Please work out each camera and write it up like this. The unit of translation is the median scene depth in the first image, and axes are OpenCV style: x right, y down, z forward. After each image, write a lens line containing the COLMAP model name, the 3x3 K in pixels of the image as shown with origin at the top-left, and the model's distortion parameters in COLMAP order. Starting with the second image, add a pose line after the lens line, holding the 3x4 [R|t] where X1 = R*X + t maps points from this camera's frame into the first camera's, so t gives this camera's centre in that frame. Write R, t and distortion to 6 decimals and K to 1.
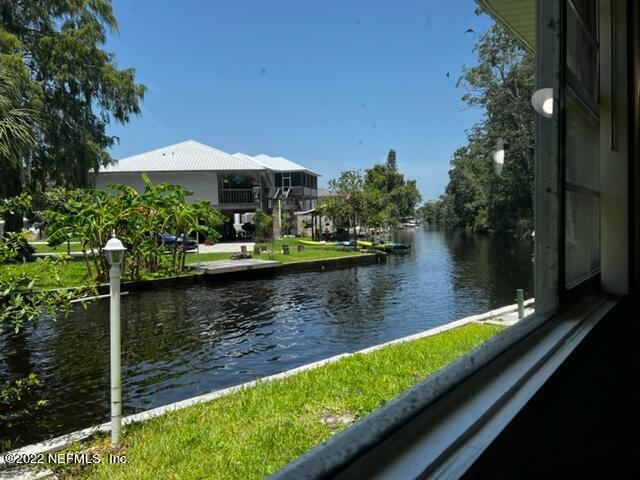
lens RADIAL K [[480.0, 0, 317.3], [0, 480.0, 237.5], [0, 0, 1]] dist [0.077773, -0.115644]
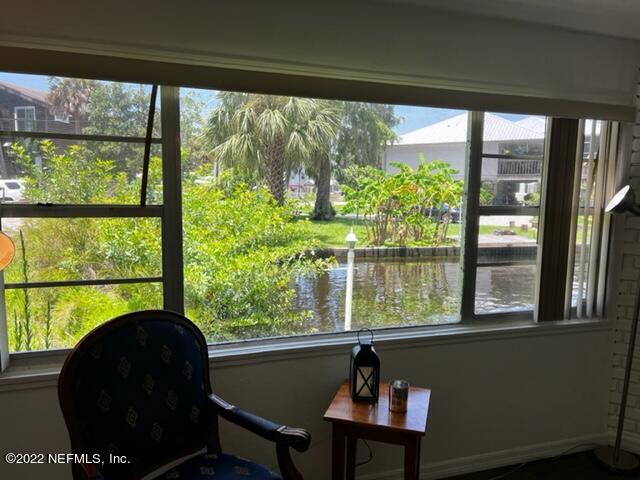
lens RADIAL K [[479.4, 0, 317.2], [0, 479.4, 242.8], [0, 0, 1]] dist [0.082710, -0.105015]
pose [[0.834157, 0.099351, -0.542505, 0.084662], [-0.050710, 0.993291, 0.103934, -0.030707], [0.549191, -0.059187, 0.833598, -0.096269]]
